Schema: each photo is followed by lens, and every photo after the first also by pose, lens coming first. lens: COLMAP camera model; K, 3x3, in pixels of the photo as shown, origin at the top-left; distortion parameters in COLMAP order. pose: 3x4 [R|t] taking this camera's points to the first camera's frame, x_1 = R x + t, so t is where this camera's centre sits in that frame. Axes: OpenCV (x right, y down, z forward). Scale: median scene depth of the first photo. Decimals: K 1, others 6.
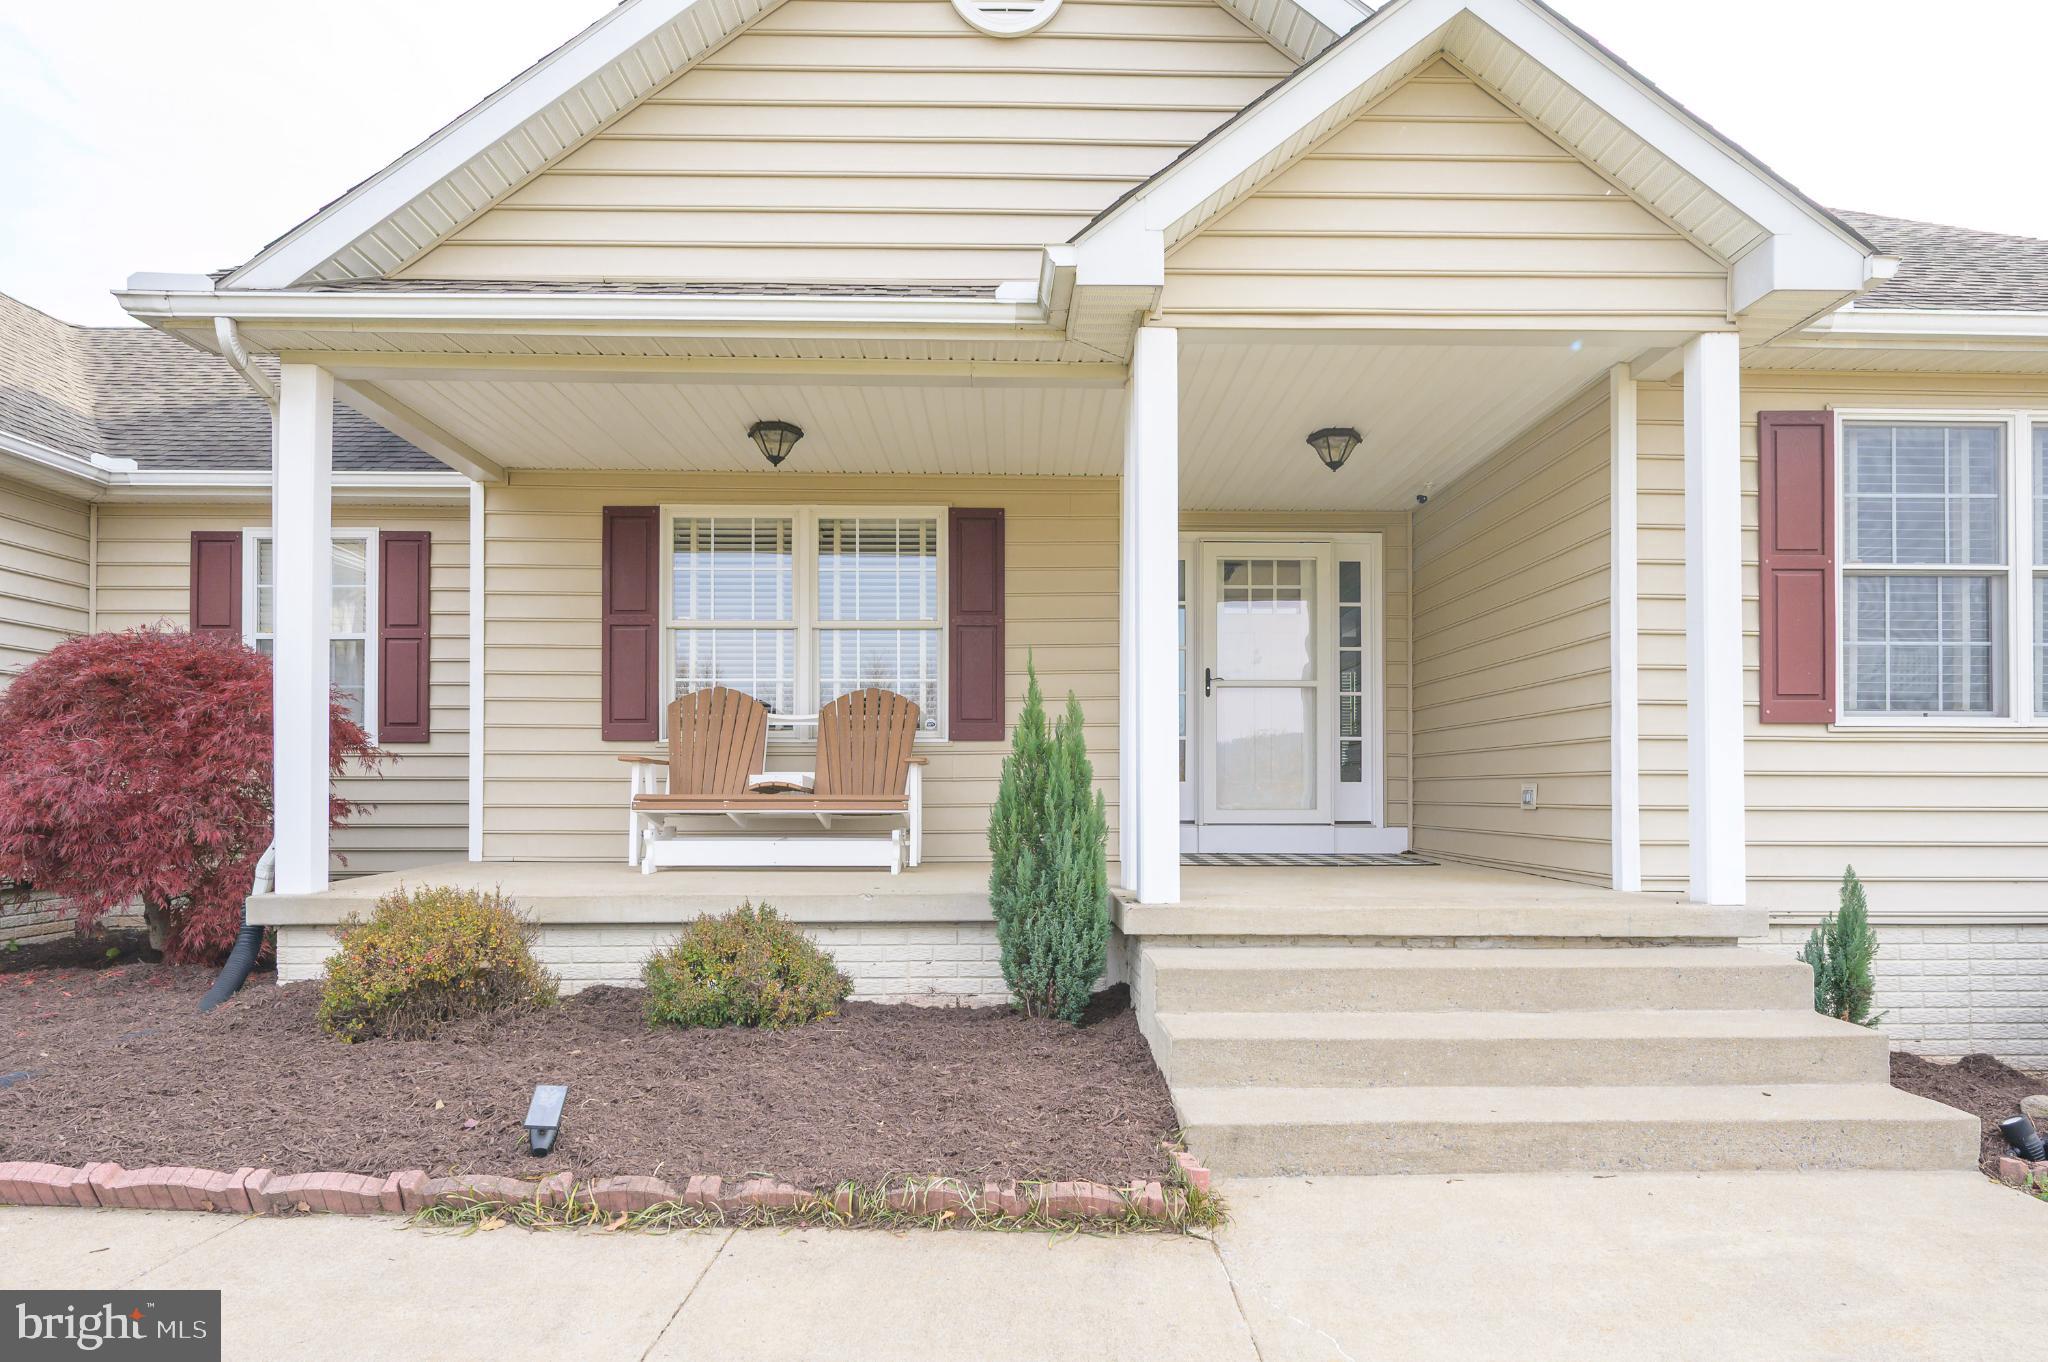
lens RADIAL K [[1213.0, 0, 918.8], [0, 1213.0, 765.3], [0, 0, 1]] dist [-0.004251, 0.001534]
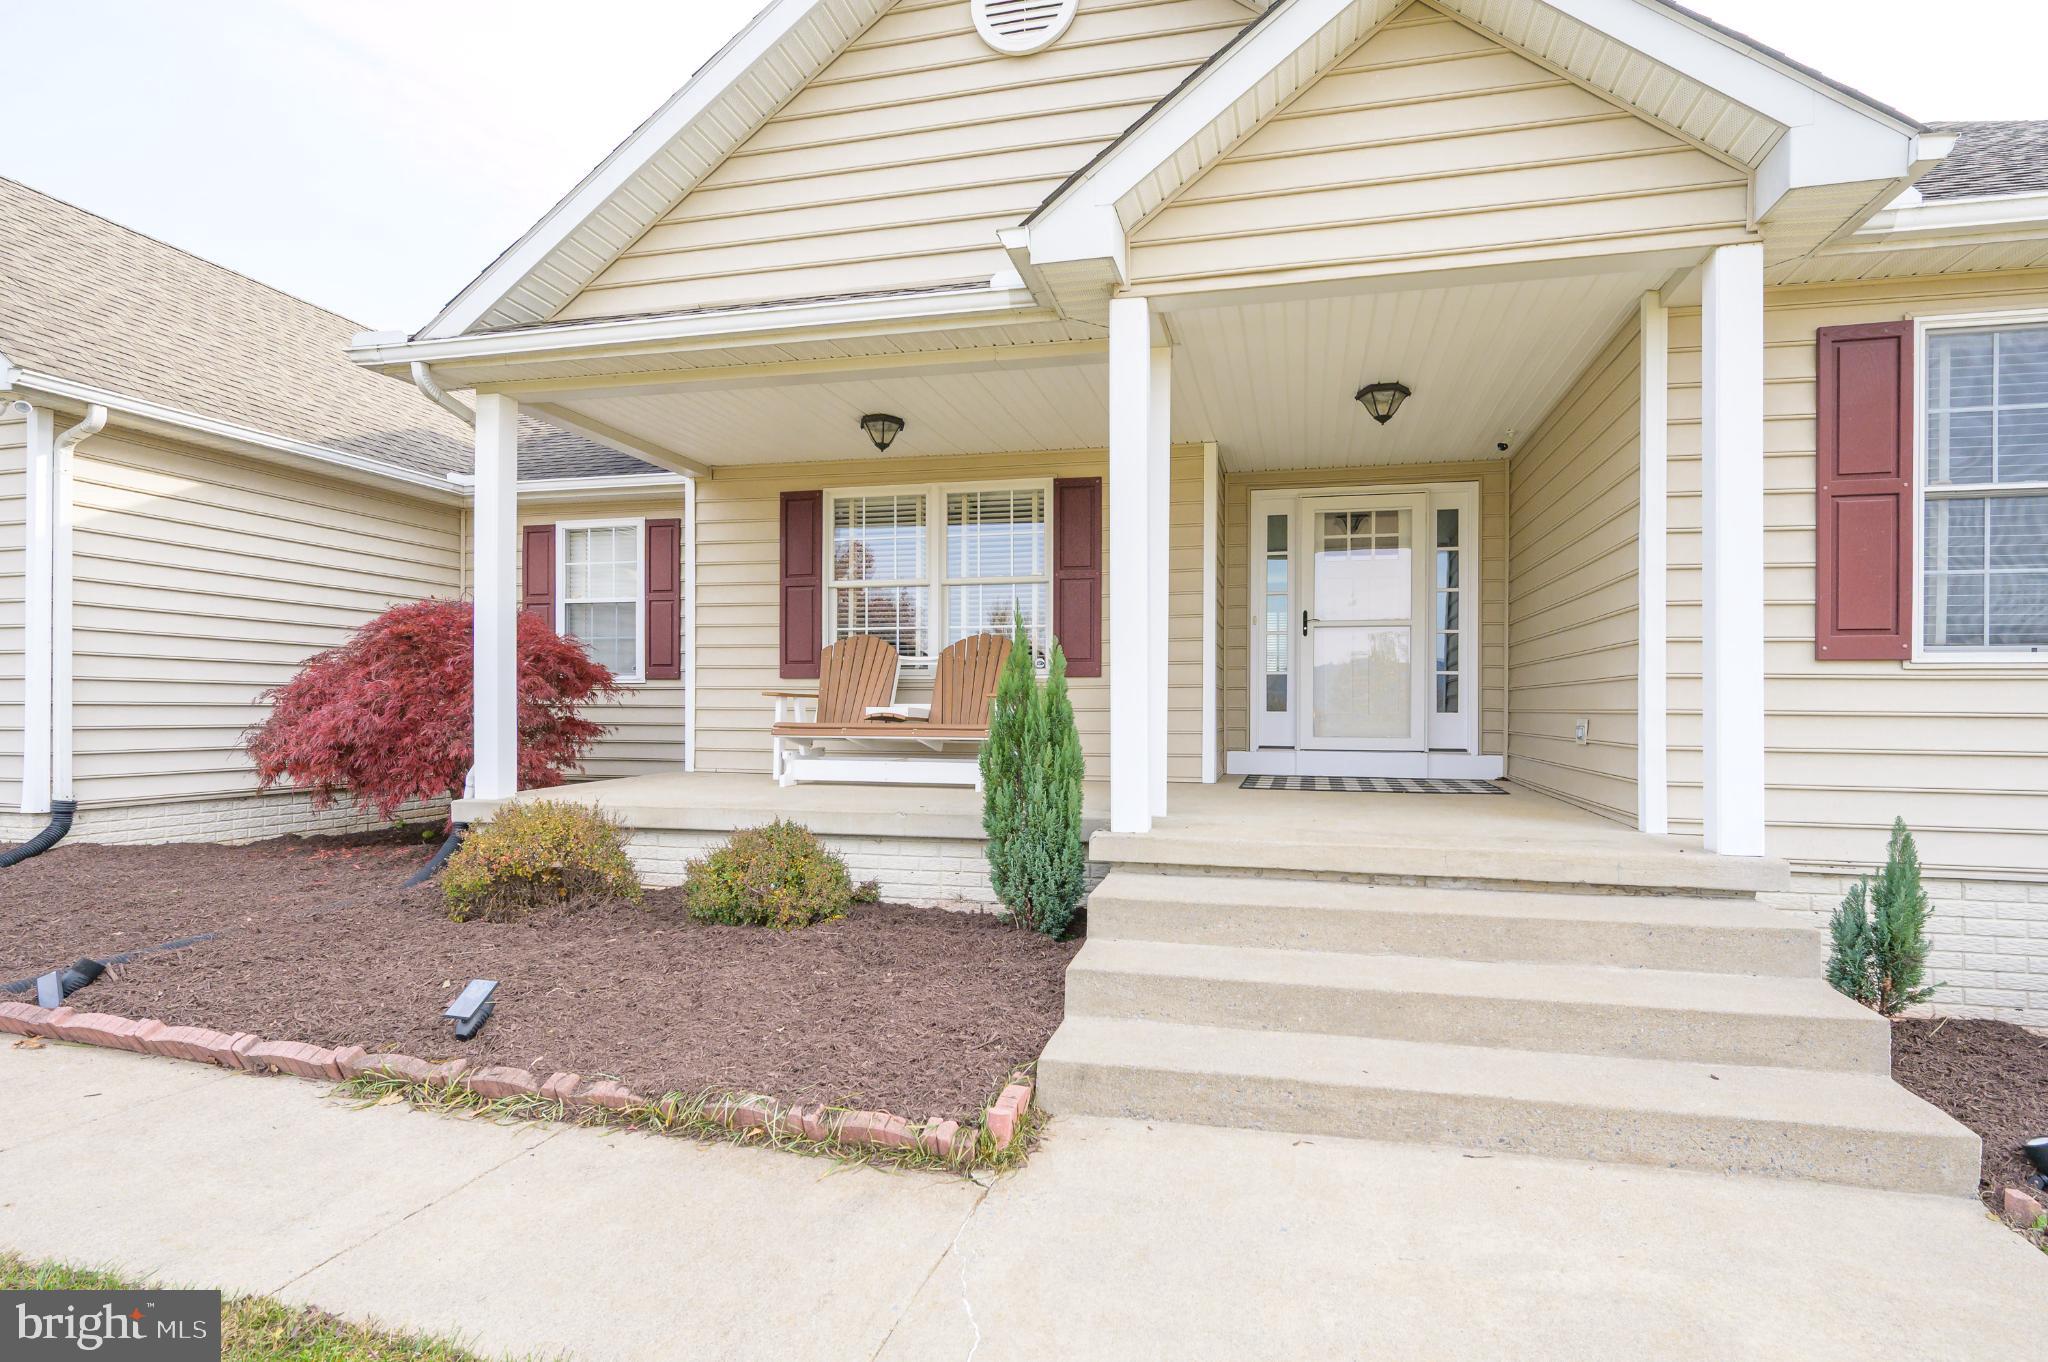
lens RADIAL K [[933.9, 0, 982.3], [0, 933.9, 699.2], [0, 0, 1]] dist [0.000688, -0.000952]
pose [[0.971512, 0.002298, -0.236978, 0.247383], [0.000633, 0.999924, 0.012291, -0.014419], [0.236989, -0.012091, 0.971437, 0.145910]]
